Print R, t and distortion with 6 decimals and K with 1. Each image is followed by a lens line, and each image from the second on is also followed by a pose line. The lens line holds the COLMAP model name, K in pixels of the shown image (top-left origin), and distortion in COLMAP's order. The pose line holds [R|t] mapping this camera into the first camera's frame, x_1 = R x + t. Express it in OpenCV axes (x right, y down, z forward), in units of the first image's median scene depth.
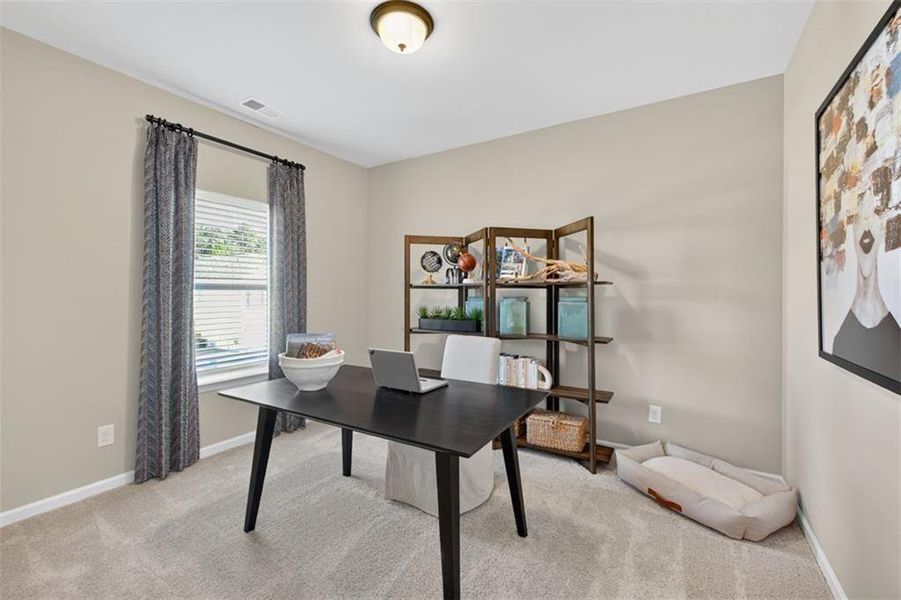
lens RADIAL K [[379.8, 0, 444.9], [0, 379.8, 293.6], [0, 0, 1]] dist [0.011268, -0.001669]
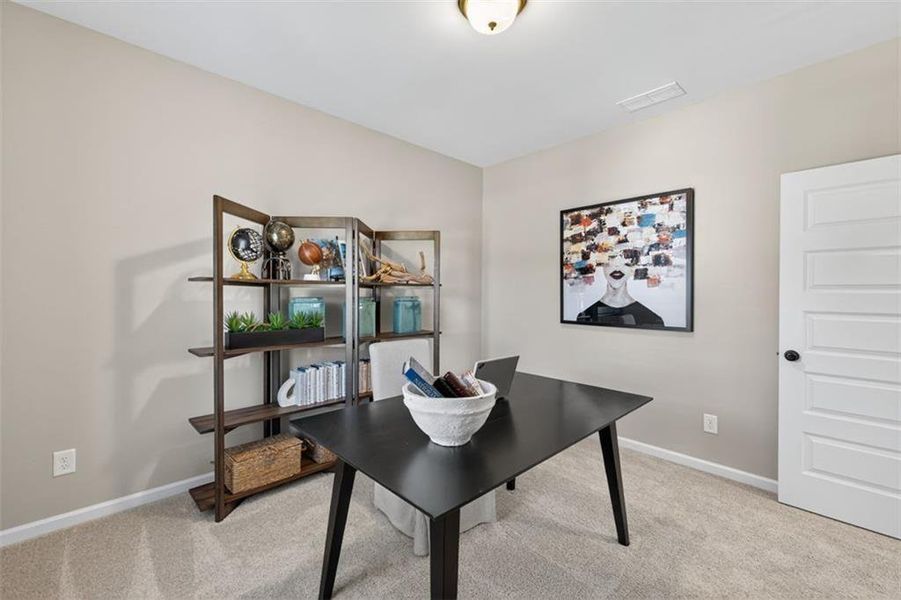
lens RADIAL K [[379.8, 0, 445.0], [0, 379.8, 296.0], [0, 0, 1]] dist [0.011268, -0.001669]
pose [[0.266284, -0.007451, 0.963866, -1.482581], [-0.003914, 0.999954, 0.008811, -0.006912], [-0.963887, -0.006119, 0.266242, 1.224964]]
